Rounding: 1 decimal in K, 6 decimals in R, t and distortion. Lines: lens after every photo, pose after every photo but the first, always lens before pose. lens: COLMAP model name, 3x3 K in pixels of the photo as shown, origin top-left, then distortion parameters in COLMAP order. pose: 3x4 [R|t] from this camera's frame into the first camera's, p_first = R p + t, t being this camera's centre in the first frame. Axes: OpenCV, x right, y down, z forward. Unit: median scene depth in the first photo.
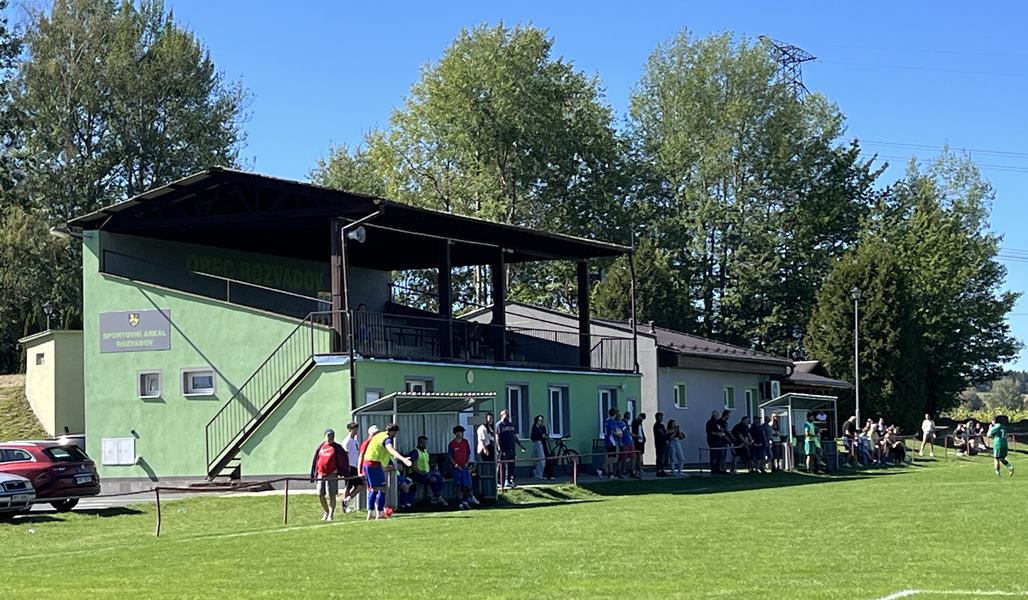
lens RADIAL K [[2107.5, 0, 517.7], [0, 2107.5, 298.4], [0, 0, 1]] dist [0.142229, 0.000000]
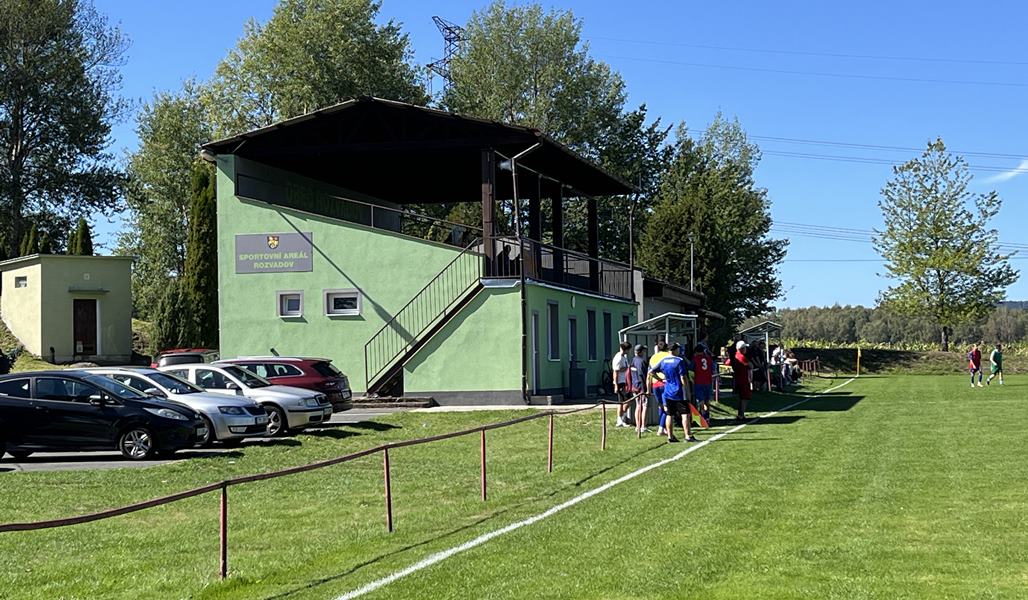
lens RADIAL K [[1813.2, 0, 512.0], [0, 1813.2, 301.5], [0, 0, 1]] dist [0.103947, 0.000000]
pose [[0.978217, 0.012571, 0.207206, -0.250479], [-0.018830, 0.999423, 0.028263, 0.011838], [-0.206731, -0.031549, 0.977889, 0.105973]]
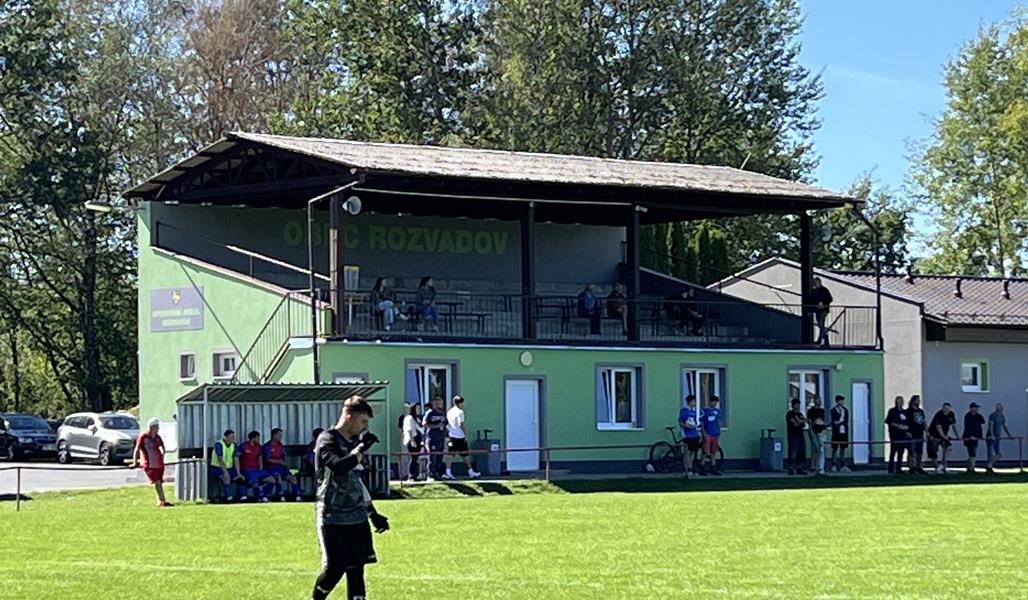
lens RADIAL K [[3180.0, 0, 515.8], [0, 3180.0, 305.0], [0, 0, 1]] dist [0.149502, 0.000000]
pose [[0.916321, -0.003822, -0.400427, 0.522003], [0.017140, 0.999412, 0.029684, -0.025761], [0.400079, -0.034063, 0.915848, -0.232902]]
